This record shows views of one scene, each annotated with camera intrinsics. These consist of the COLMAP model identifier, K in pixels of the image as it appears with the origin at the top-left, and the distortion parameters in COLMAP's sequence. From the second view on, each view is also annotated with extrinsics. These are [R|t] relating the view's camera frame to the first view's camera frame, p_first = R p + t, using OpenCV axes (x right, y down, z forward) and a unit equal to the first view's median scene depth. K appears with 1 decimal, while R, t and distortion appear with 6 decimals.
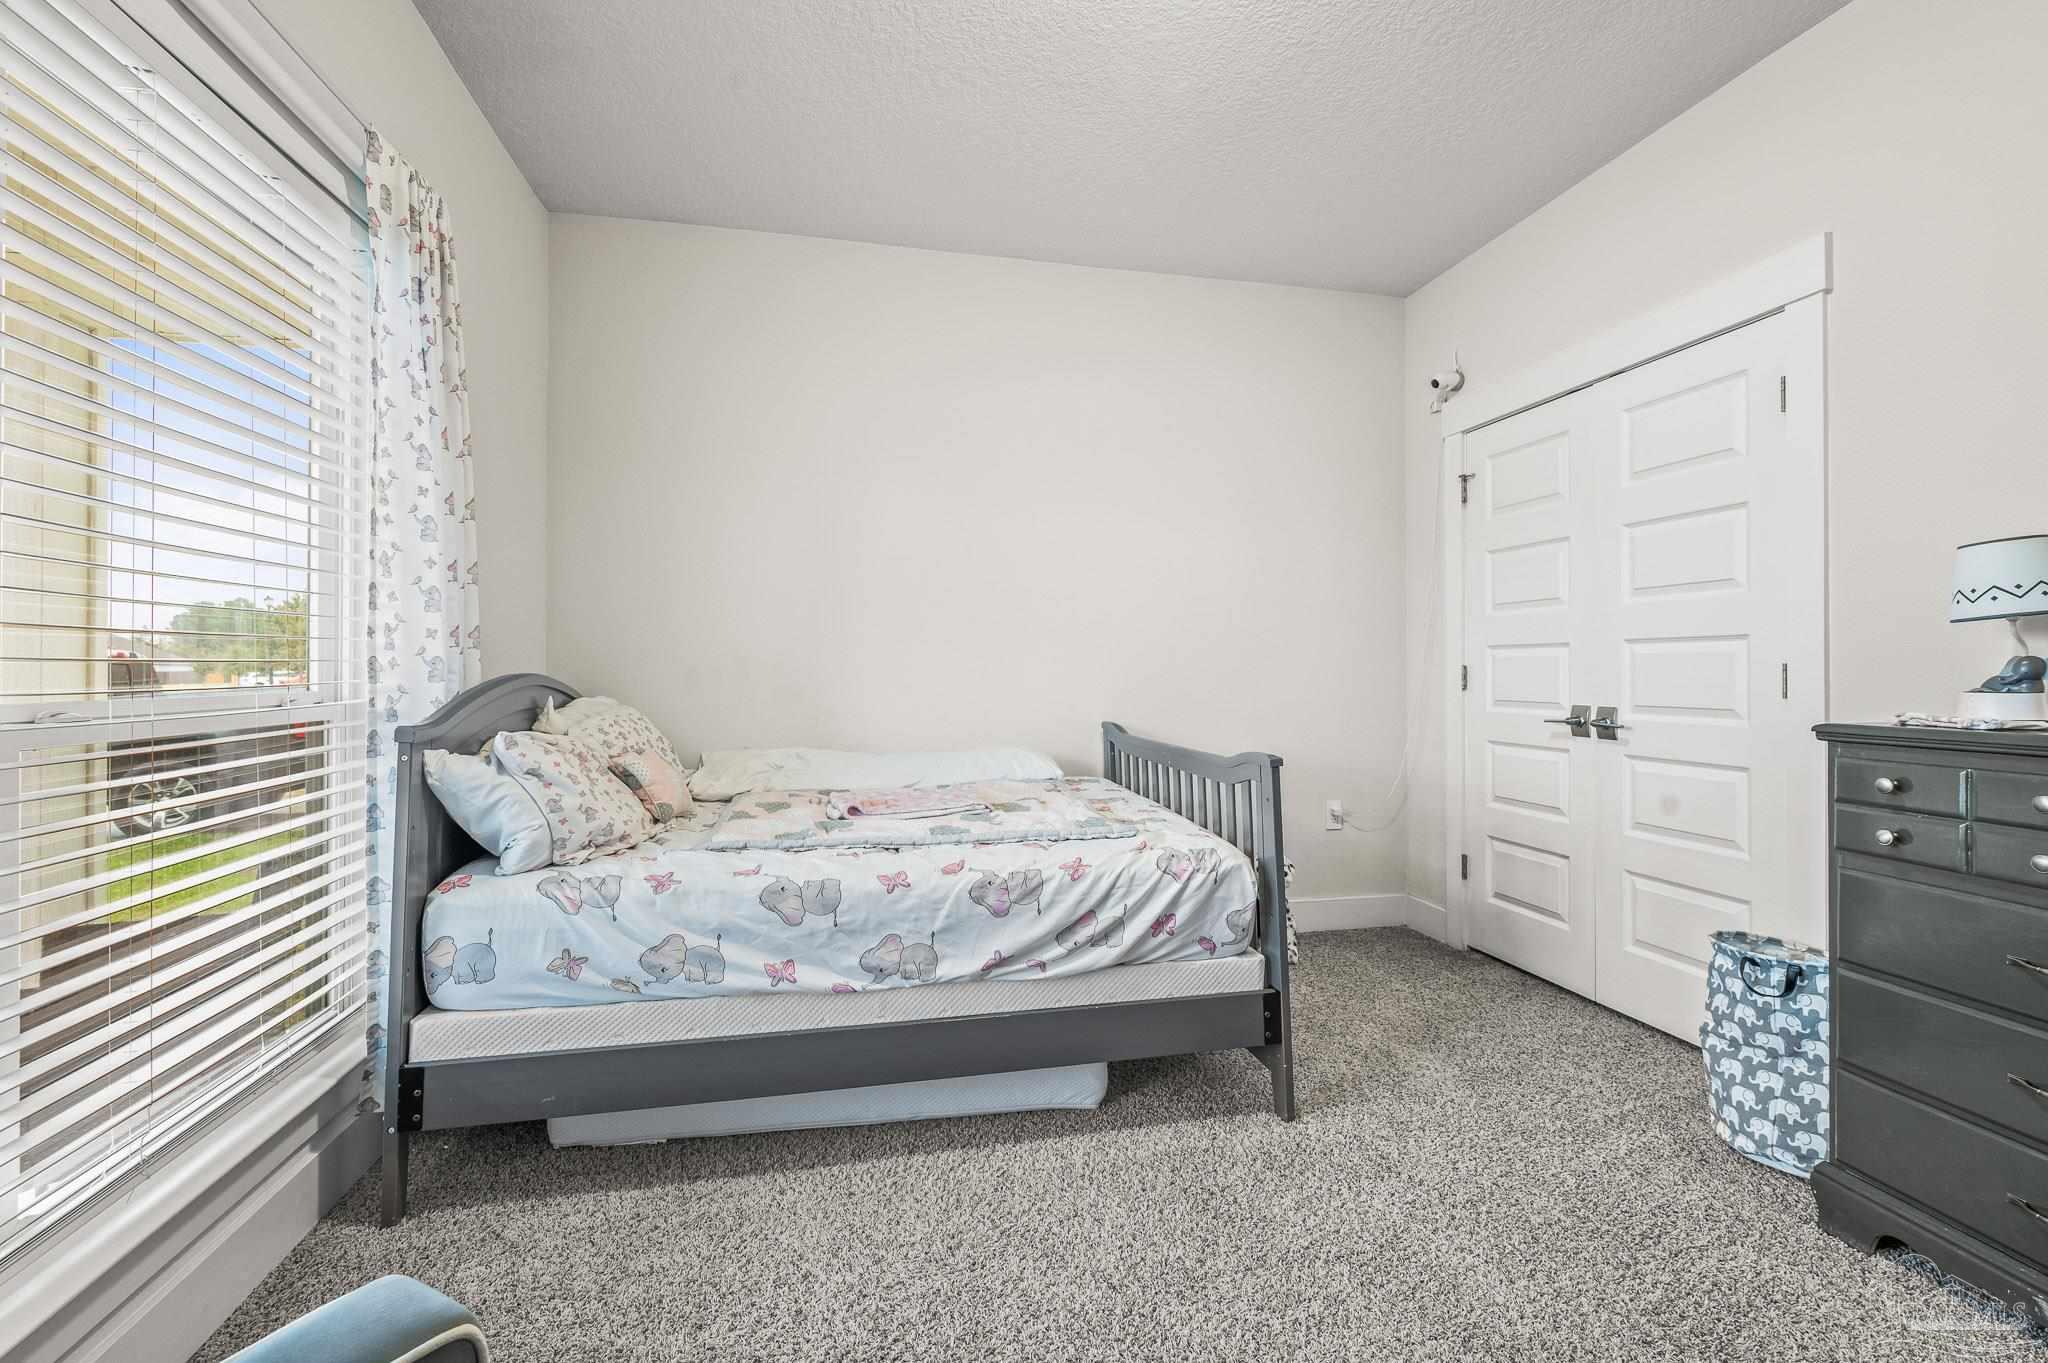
lens RADIAL K [[867.8, 0, 1025.5], [0, 867.8, 658.5], [0, 0, 1]] dist [-0.000665, -0.000078]
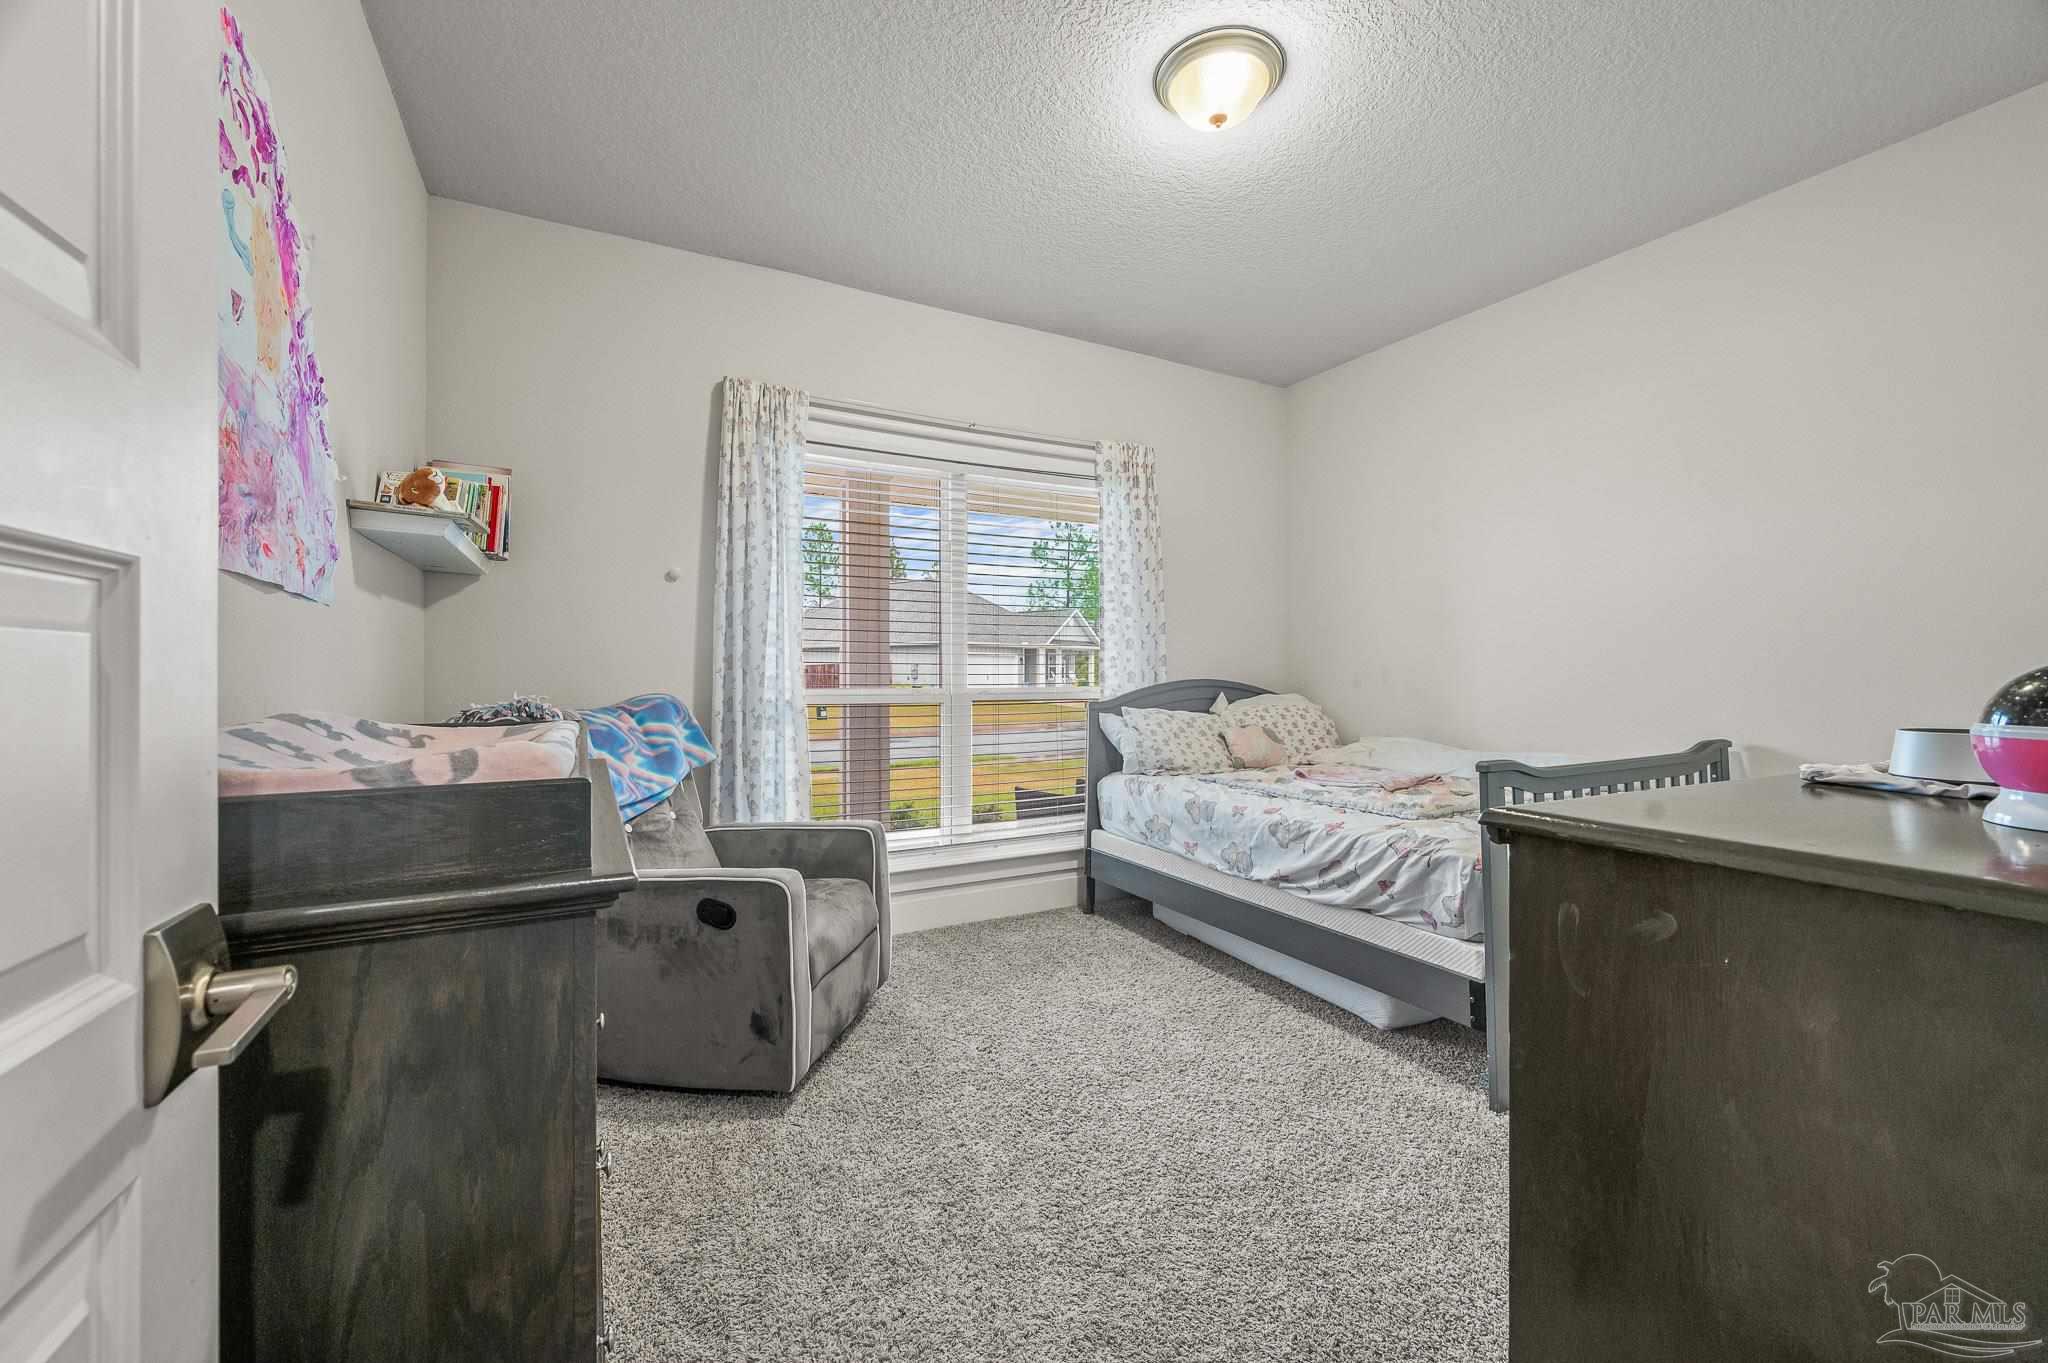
lens RADIAL K [[826.8, 0, 1033.2], [0, 826.8, 676.2], [0, 0, 1]] dist [-0.001783, -0.000217]
pose [[0.289788, 0.004647, -0.957080, 1.171128], [0.007877, 0.999943, 0.007240, -0.005844], [0.957058, -0.009637, 0.289735, 0.190873]]
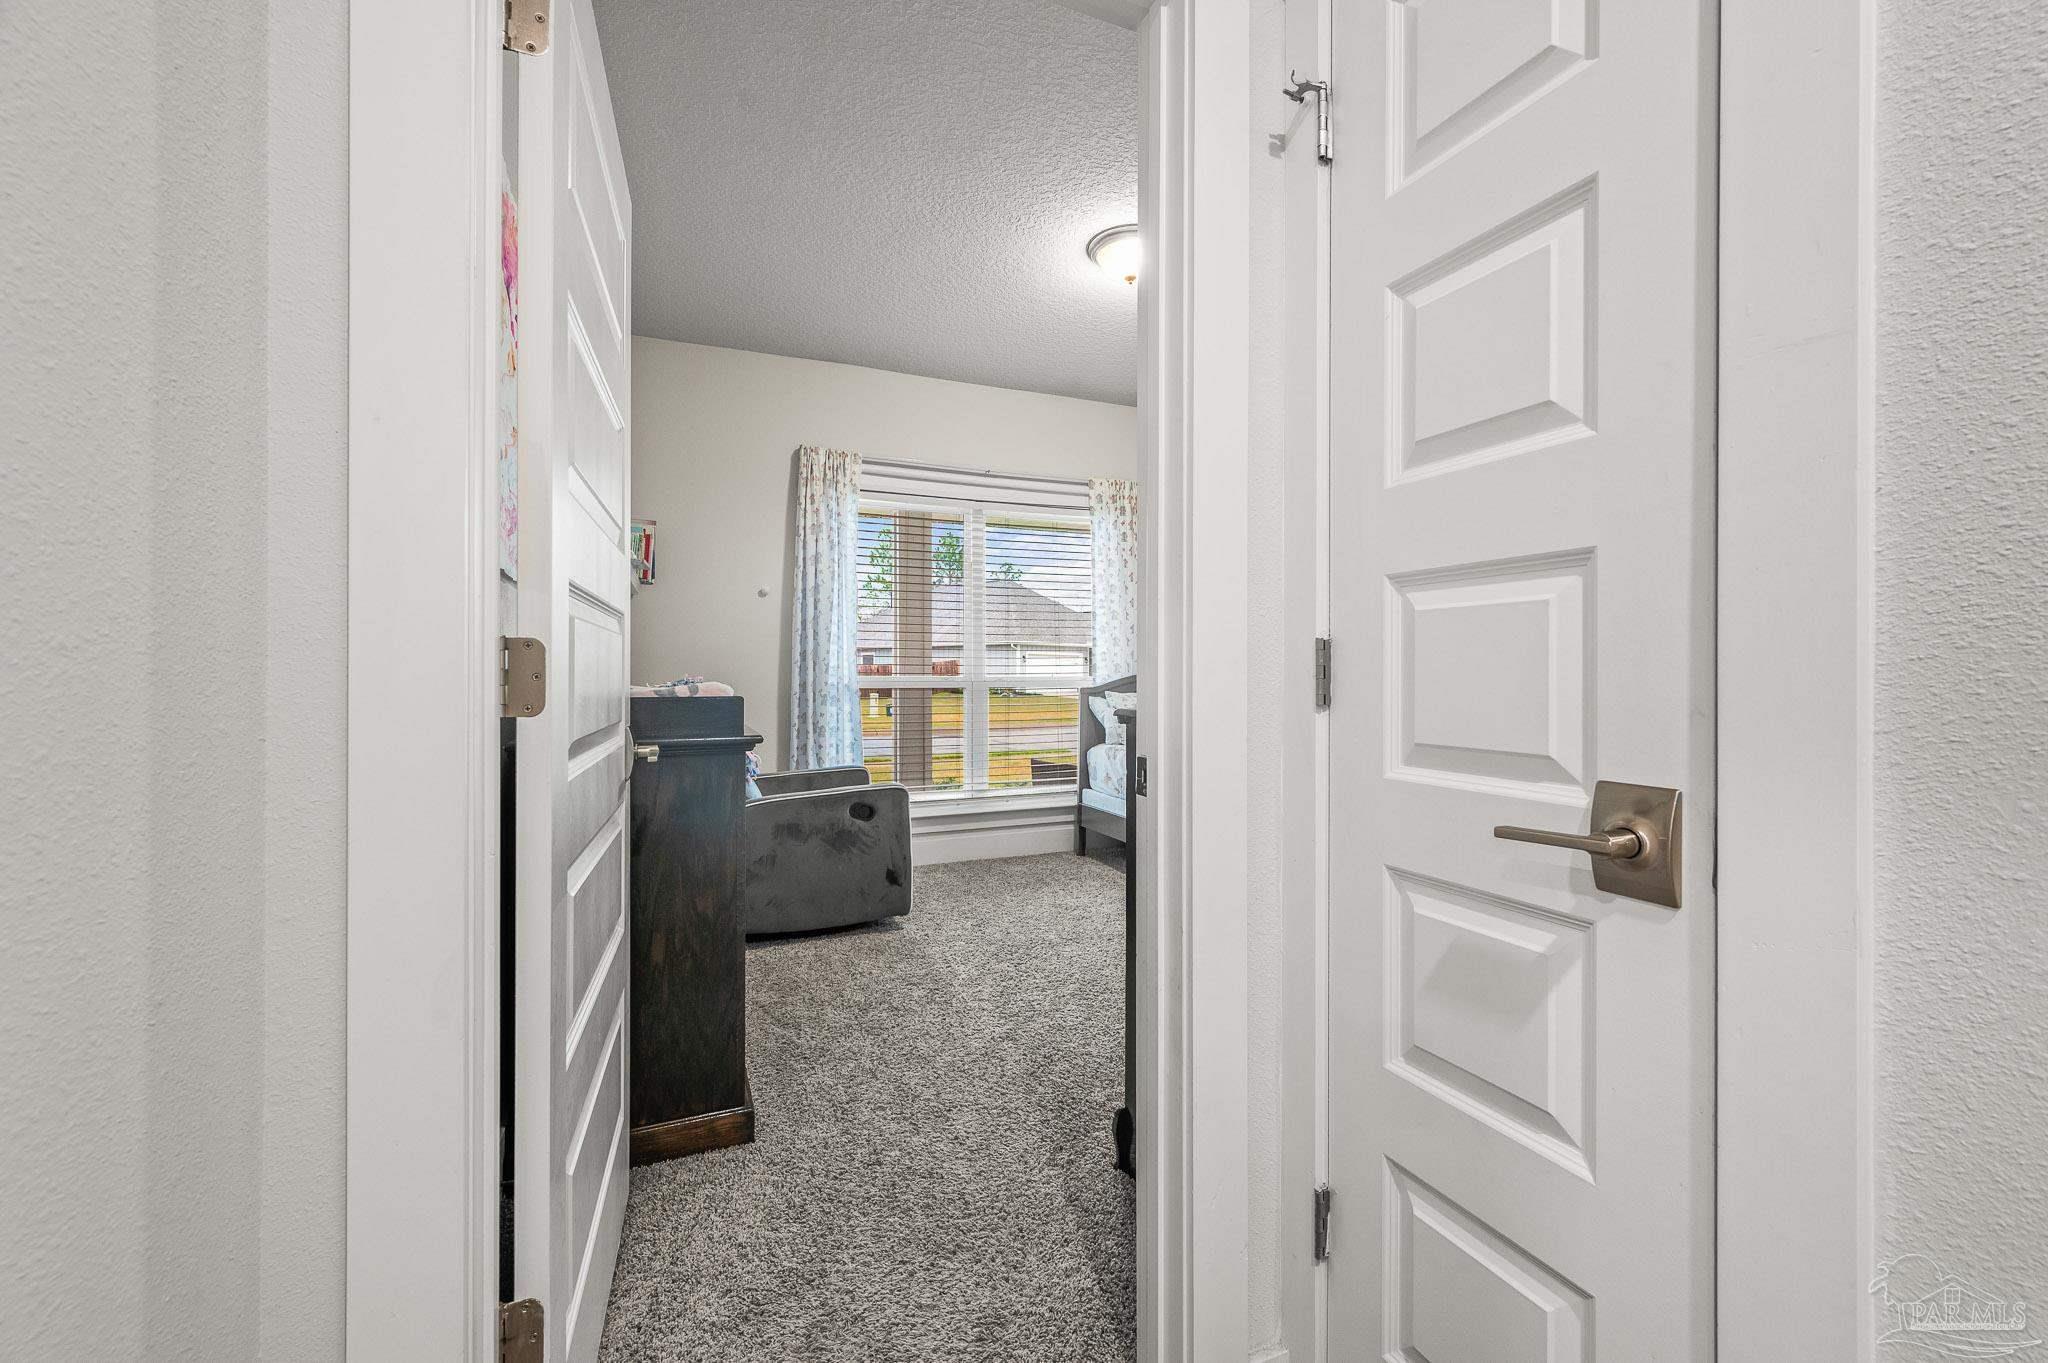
lens RADIAL K [[830.3, 0, 1023.6], [0, 830.3, 672.0], [0, 0, 1]] dist [0.001370, 0.000024]
pose [[0.196993, -0.000642, -0.980405, 1.724046], [0.008572, 0.999963, 0.001068, 0.019184], [0.980367, -0.008615, 0.196992, 0.228245]]
